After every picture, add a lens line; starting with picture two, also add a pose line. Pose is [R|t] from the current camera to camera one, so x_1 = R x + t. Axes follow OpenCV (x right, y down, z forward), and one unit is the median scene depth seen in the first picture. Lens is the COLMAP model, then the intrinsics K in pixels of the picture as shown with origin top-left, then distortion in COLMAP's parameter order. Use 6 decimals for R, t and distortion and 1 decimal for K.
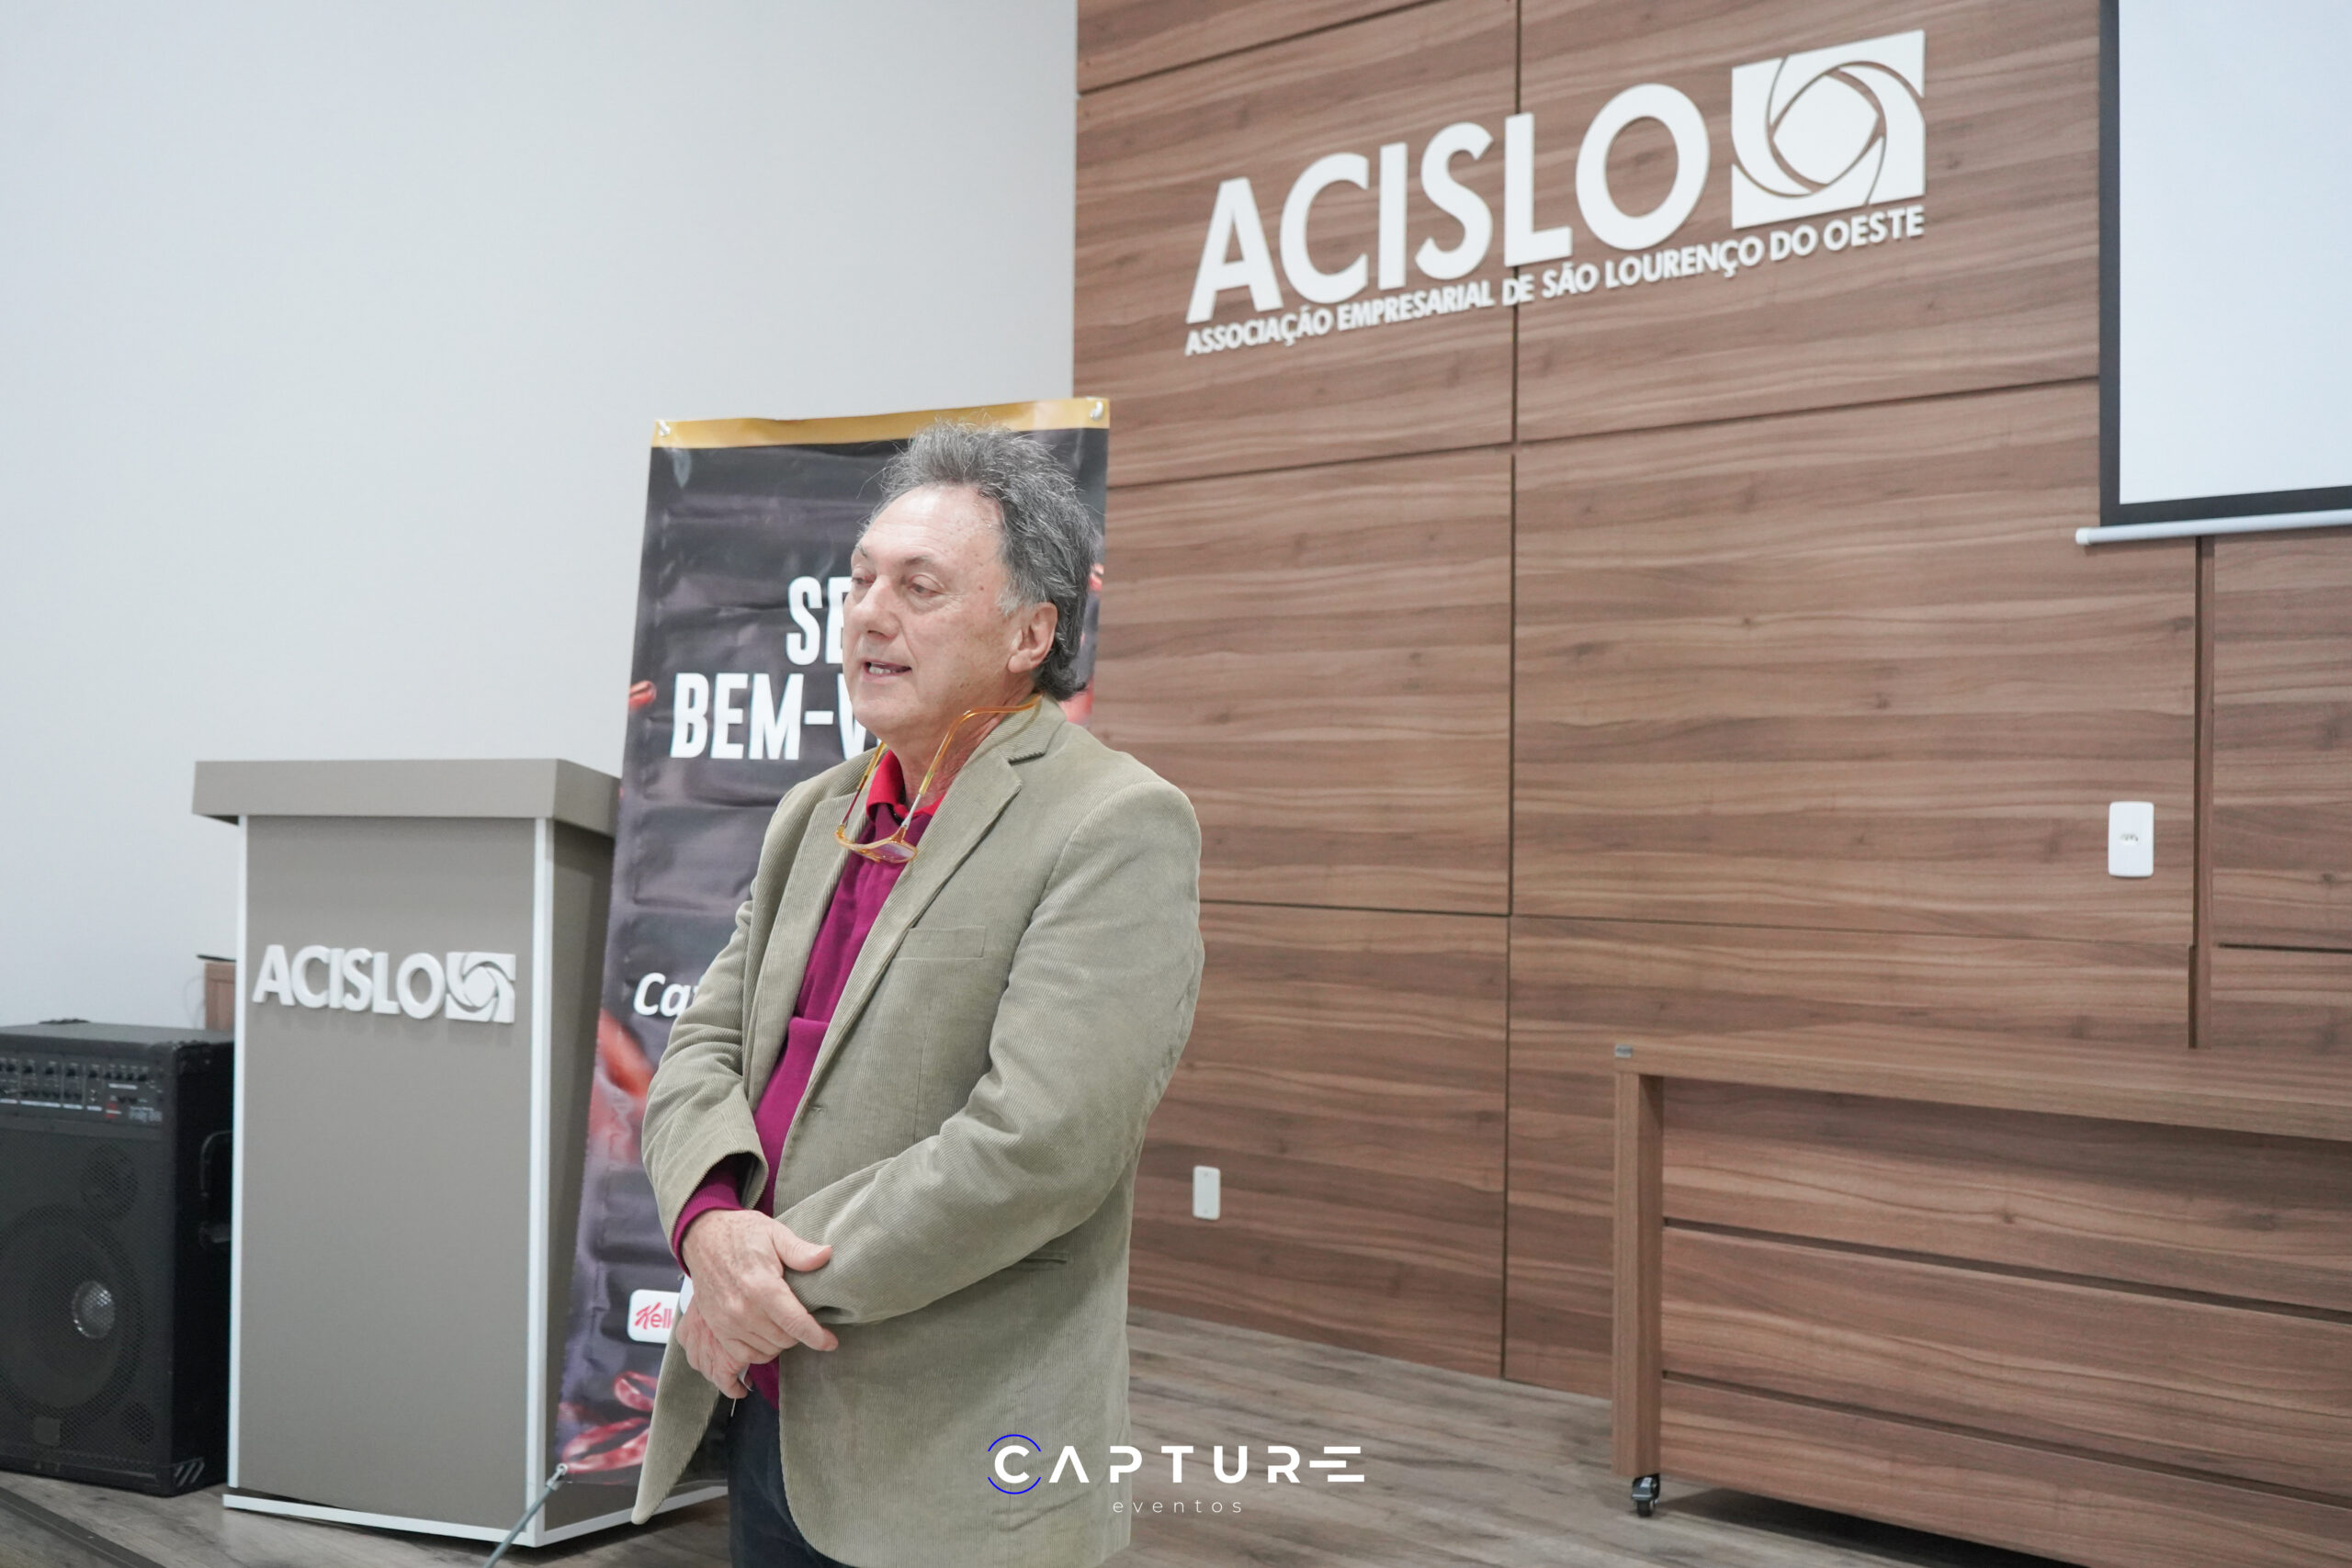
lens RADIAL K [[3001.5, 0, 1160.3], [0, 3001.5, 771.8], [0, 0, 1]] dist [0.008354, 0.000000]
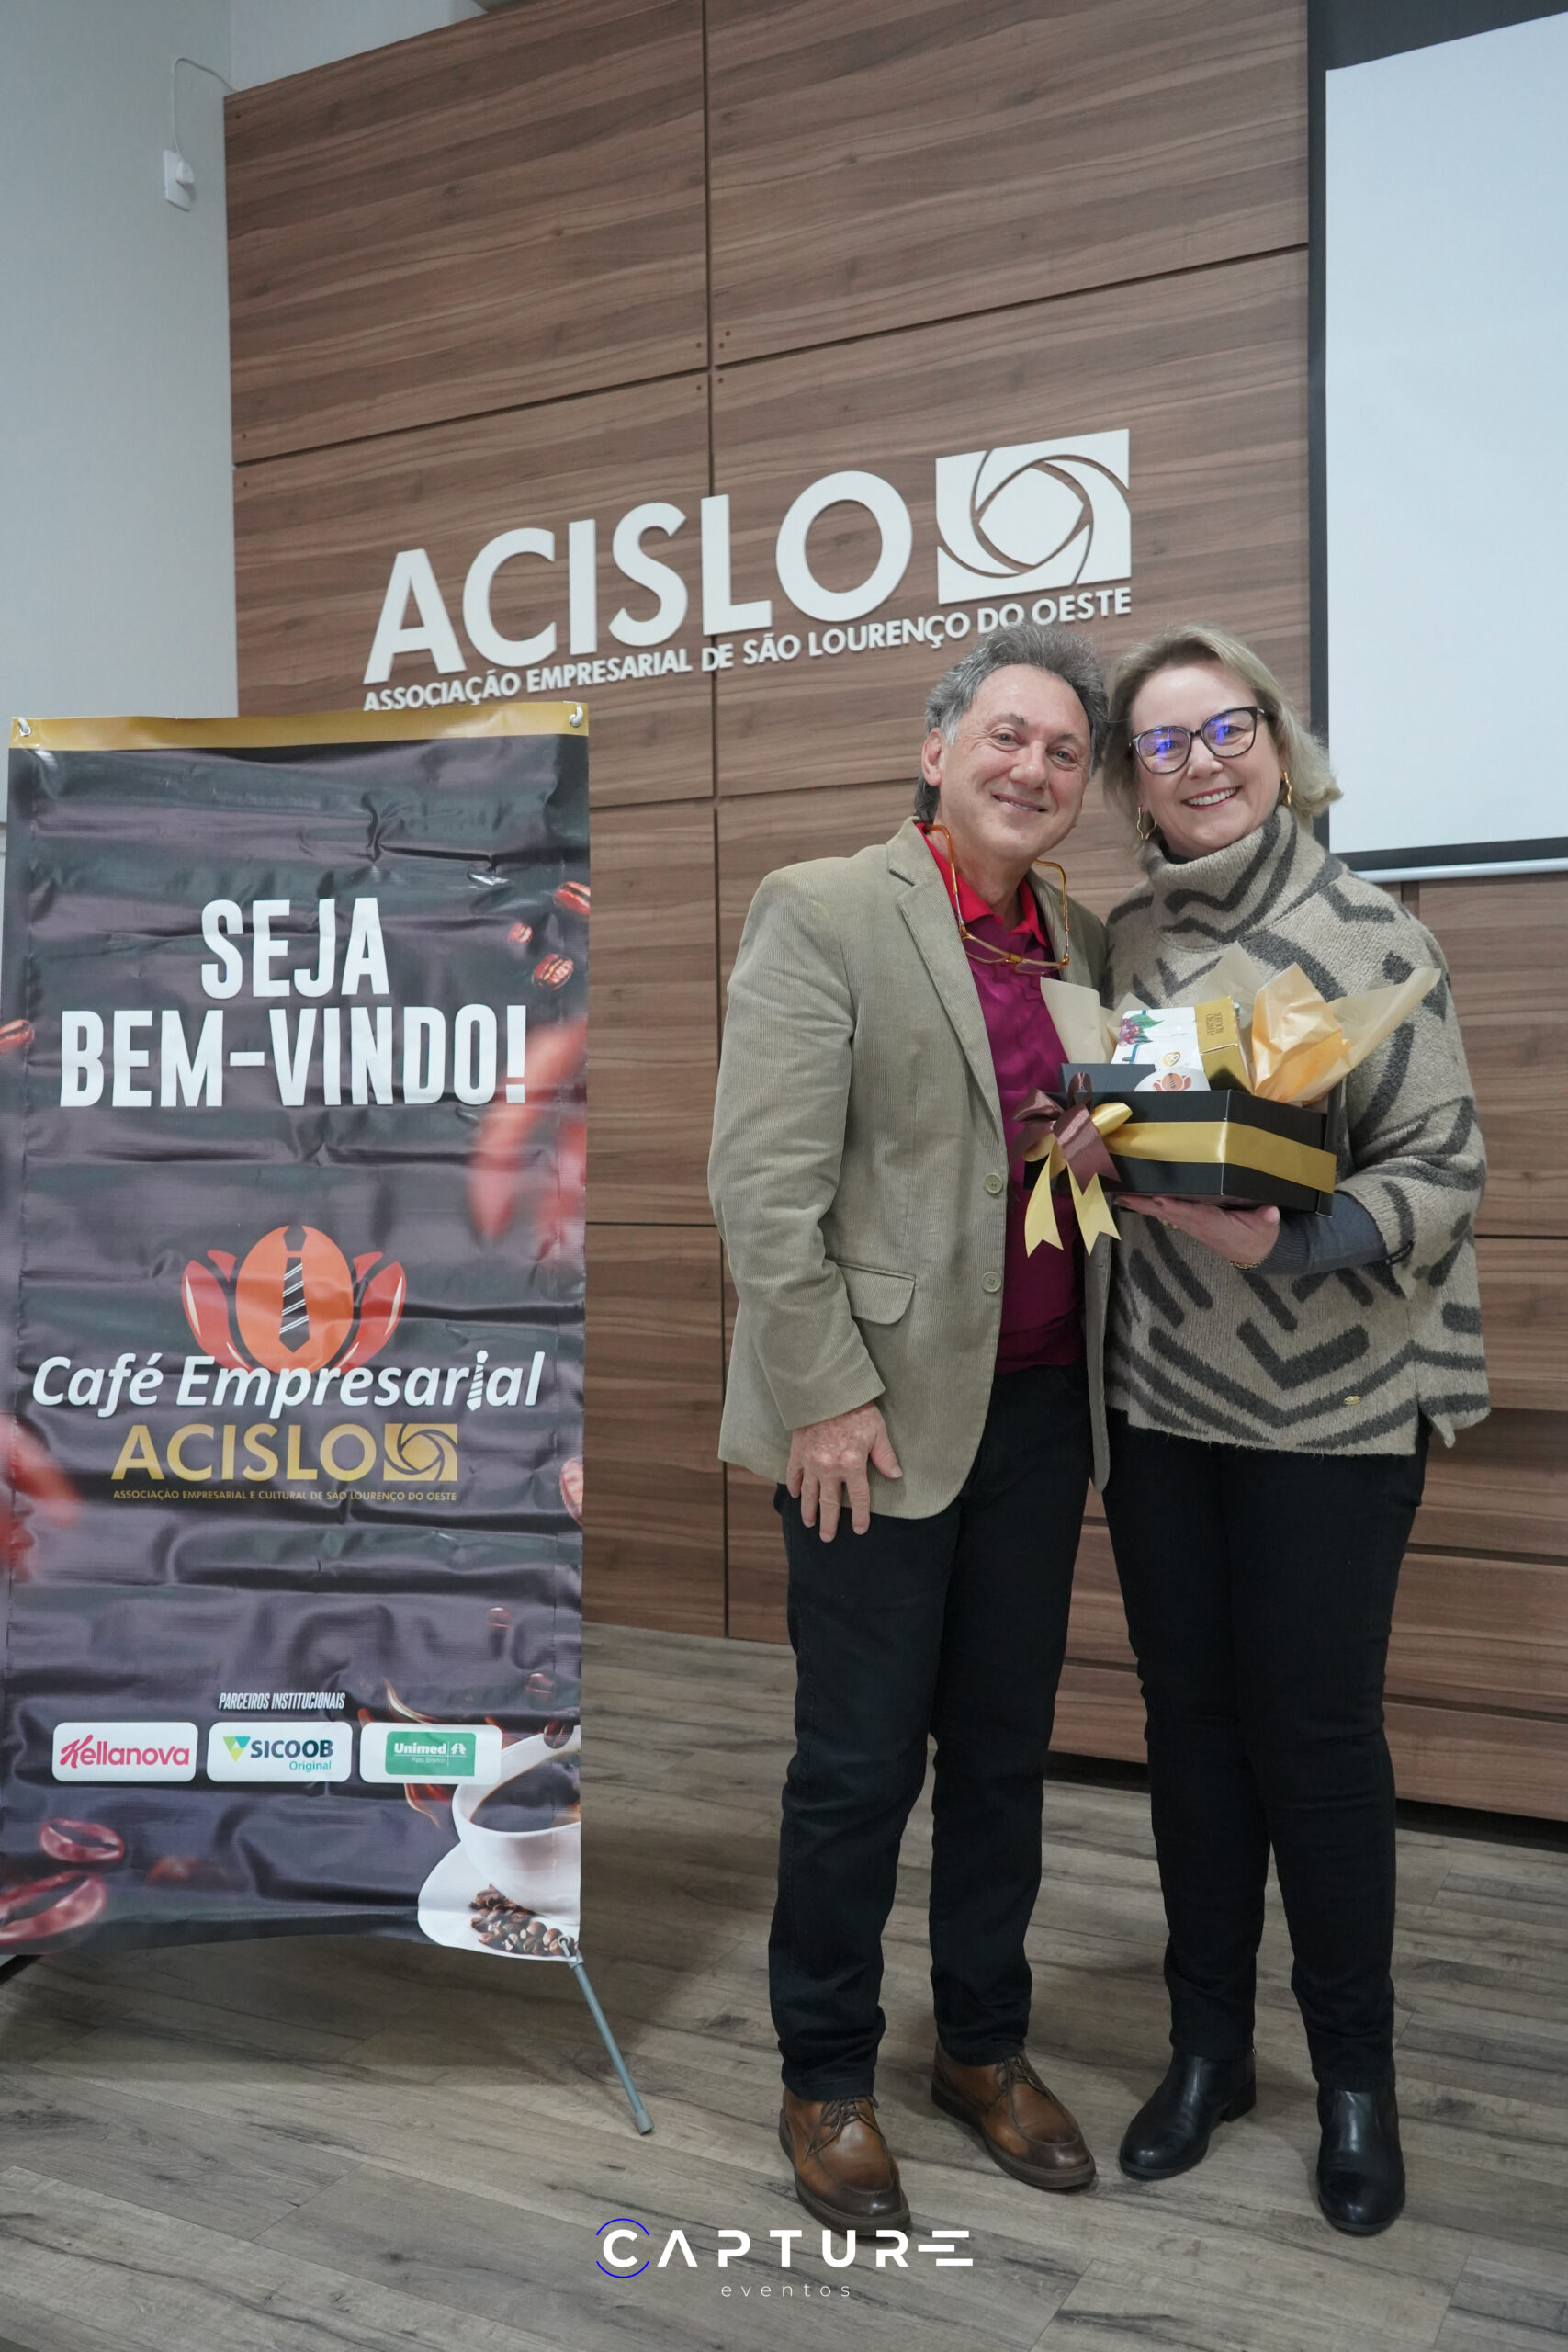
lens RADIAL K [[2102.6, 0, 786.7], [0, 2102.6, 1187.3], [0, 0, 1]] dist [-0.001558, 0.014057]
pose [[0.937301, -0.036968, 0.346554, -0.147978], [0.019659, 0.998383, 0.053329, -0.008370], [-0.347965, -0.043172, 0.936513, 0.296101]]
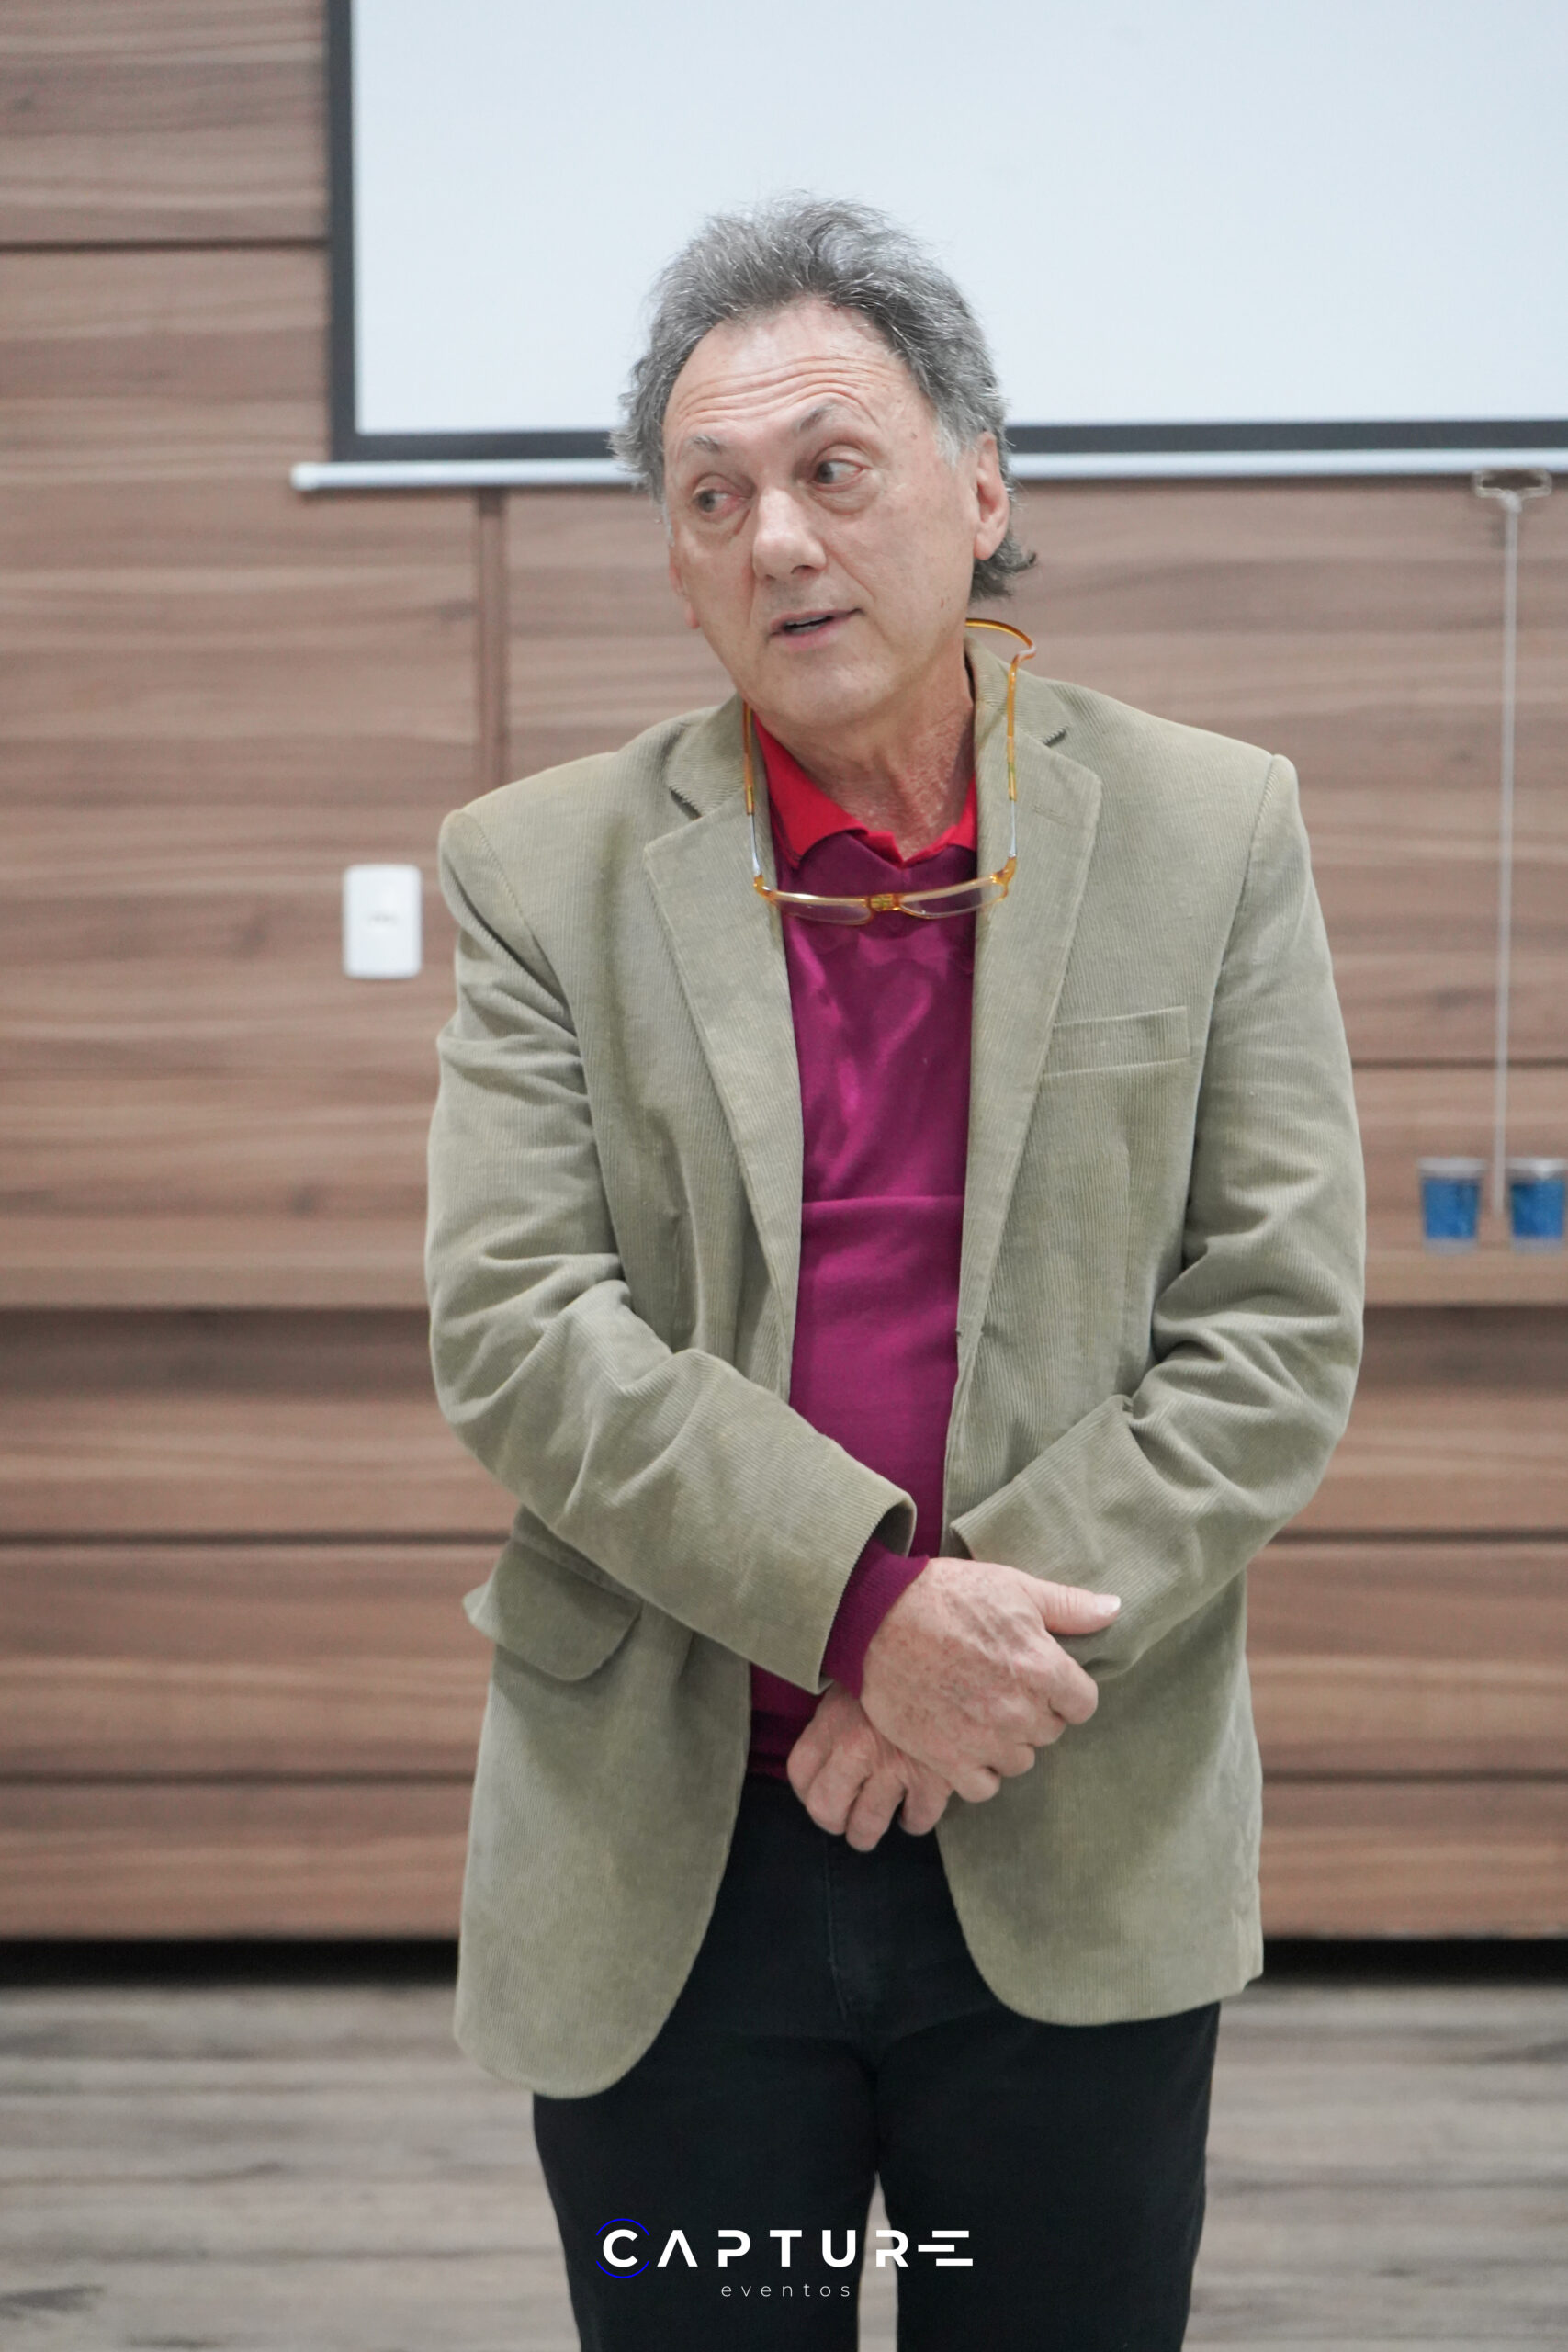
lens RADIAL K [[4793.4, 0, 815.5], [0, 4793.4, 1295.4], [0, 0, 1]] dist [-0.055946, 0.000000]
pose [[0.686861, -0.075966, 0.722807, -0.387517], [0.005949, 0.995077, 0.098928, -0.000453], [-0.726764, -0.063650, 0.683932, 0.156322]]
